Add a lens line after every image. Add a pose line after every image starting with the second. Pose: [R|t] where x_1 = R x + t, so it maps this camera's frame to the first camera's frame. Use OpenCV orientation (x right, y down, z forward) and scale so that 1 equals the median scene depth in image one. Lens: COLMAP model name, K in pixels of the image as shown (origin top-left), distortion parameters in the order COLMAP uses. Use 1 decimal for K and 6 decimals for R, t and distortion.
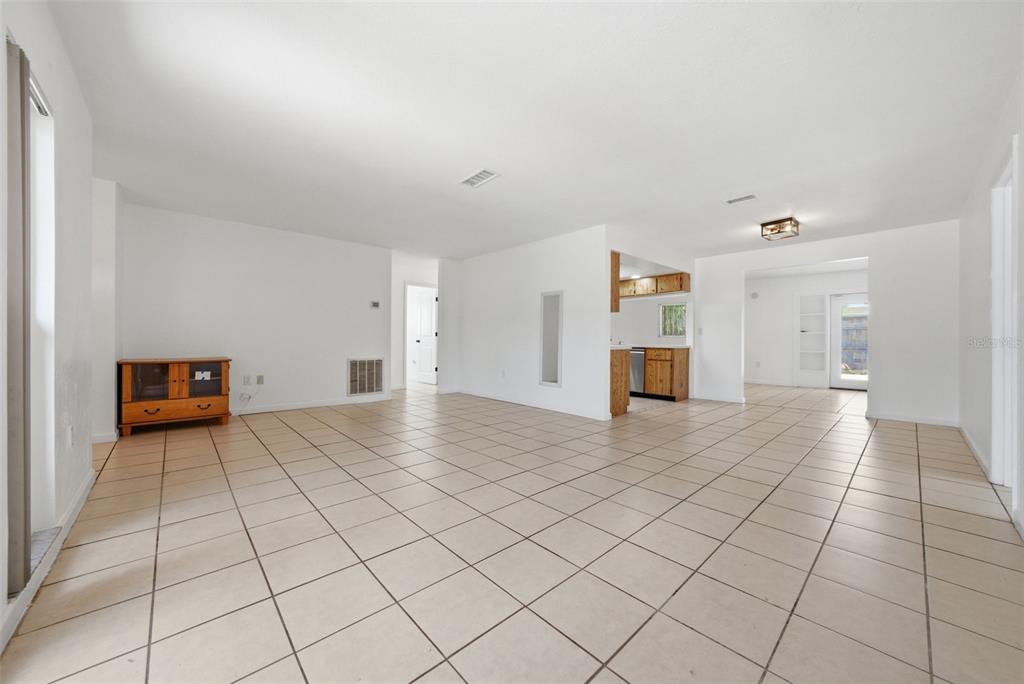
lens RADIAL K [[382.1, 0, 506.8], [0, 382.1, 340.5], [0, 0, 1]] dist [-0.016057, 0.000027]
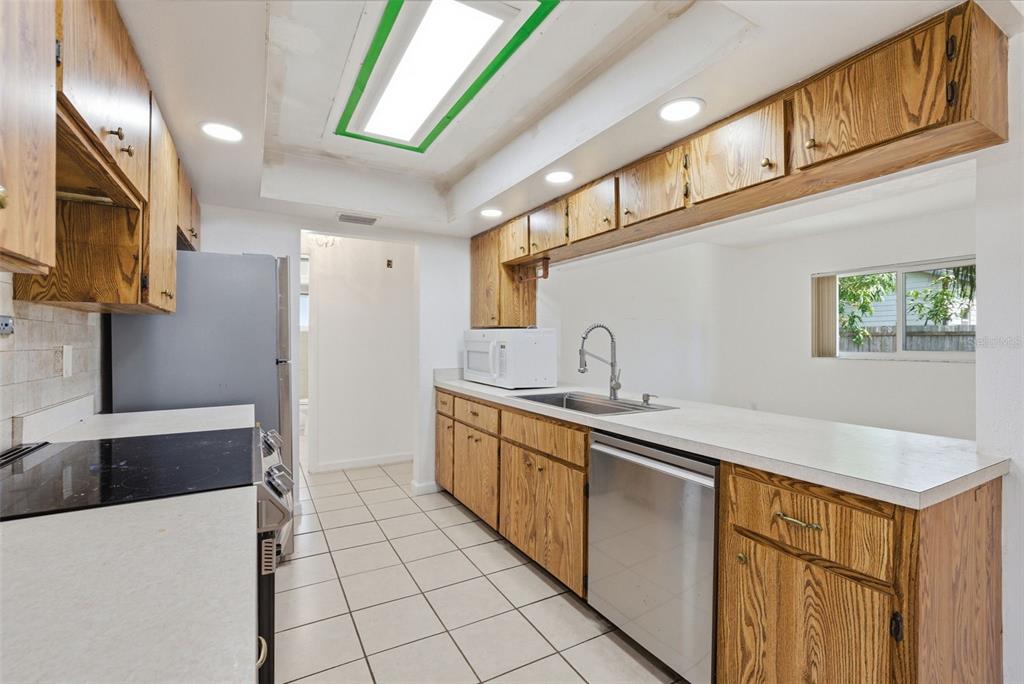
lens RADIAL K [[453.2, 0, 510.5], [0, 453.2, 340.9], [0, 0, 1]] dist [-0.001186, -0.000163]
pose [[0.977550, -0.004377, -0.210659, 0.315473], [0.003091, 0.999975, -0.006433, -0.039661], [0.210682, 0.005637, 0.977538, 0.774705]]
